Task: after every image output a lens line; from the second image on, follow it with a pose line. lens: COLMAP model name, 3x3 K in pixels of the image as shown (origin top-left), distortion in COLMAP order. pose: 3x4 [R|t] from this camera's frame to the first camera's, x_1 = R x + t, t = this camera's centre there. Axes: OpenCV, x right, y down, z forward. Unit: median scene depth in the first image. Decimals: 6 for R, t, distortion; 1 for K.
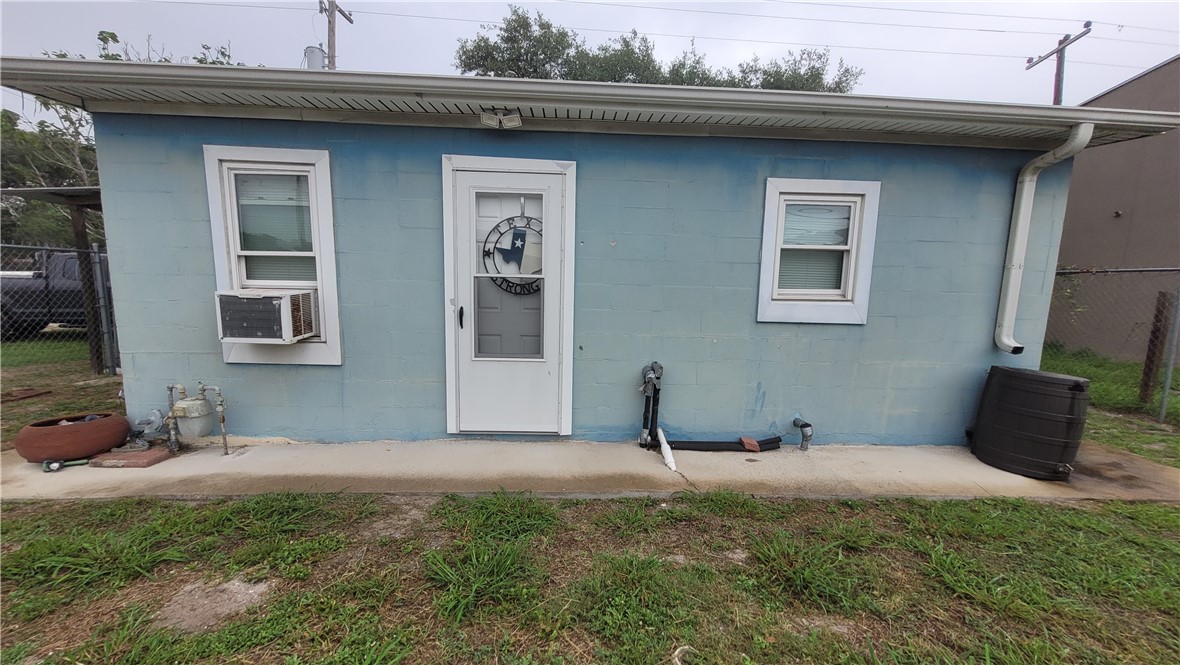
lens RADIAL K [[465.8, 0, 596.9], [0, 465.8, 348.8], [0, 0, 1]] dist [0.003042, 0.000164]
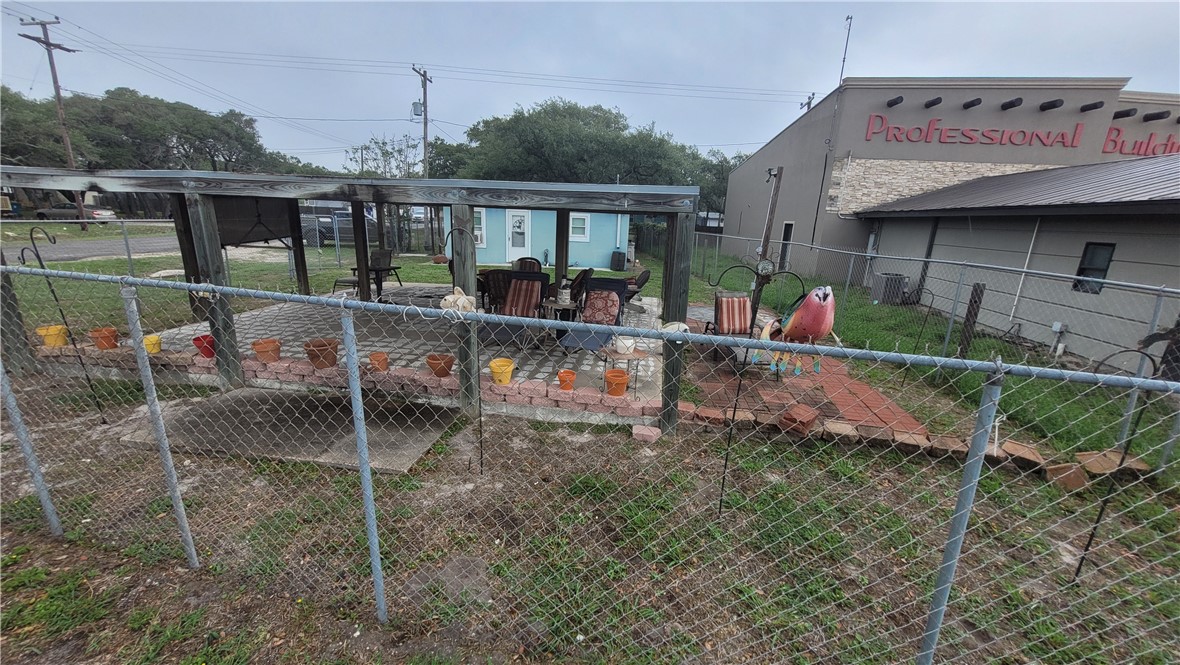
lens RADIAL K [[458.4, 0, 590.9], [0, 458.4, 347.5], [0, 0, 1]] dist [-0.001905, 0.000018]
pose [[0.999840, 0.012683, 0.012617, 0.554559], [-0.014234, 0.991199, 0.131615, 0.432972], [-0.010836, -0.131773, 0.991221, -4.120448]]
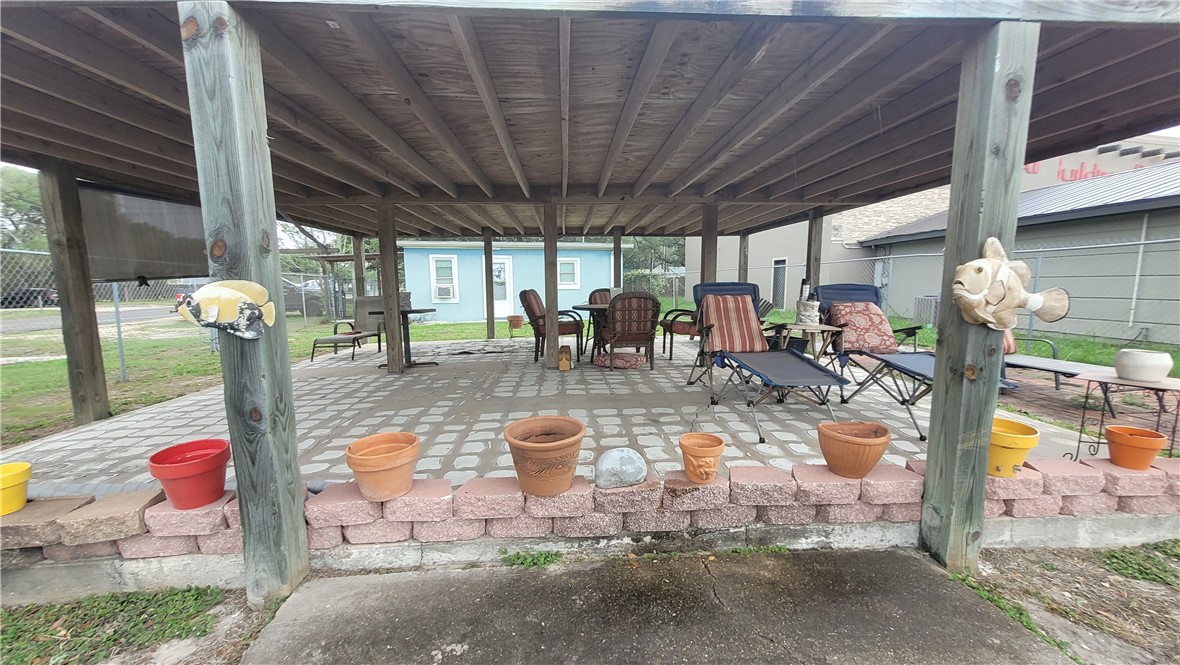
lens RADIAL K [[465.8, 0, 596.9], [0, 465.8, 348.8], [0, 0, 1]] dist [0.003042, 0.000164]
pose [[0.976608, -0.065464, 0.204818, -0.213571], [0.066288, 0.997796, 0.002839, 0.514958], [-0.204553, 0.010805, 0.978796, -3.360841]]
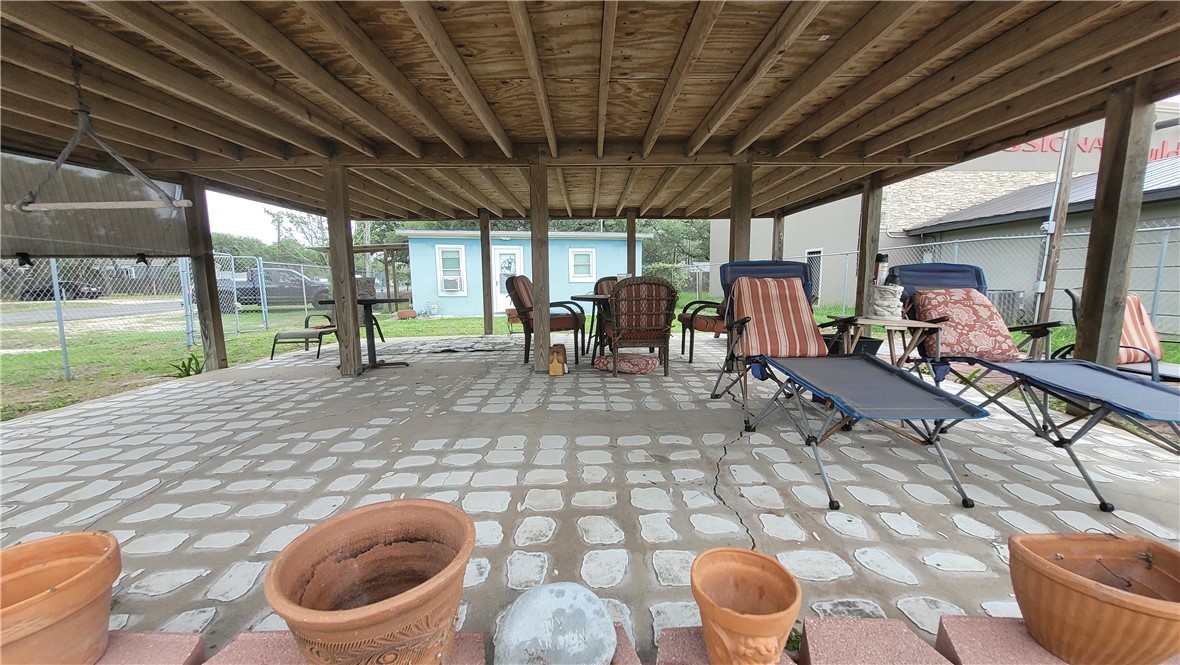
lens RADIAL K [[469.3, 0, 592.7], [0, 469.3, 337.7], [0, 0, 1]] dist [-0.000071, -0.000057]
pose [[0.987174, -0.053620, 0.150375, -0.102775], [0.056724, 0.998255, -0.016429, 0.510718], [-0.149231, 0.024748, 0.988493, -3.098348]]
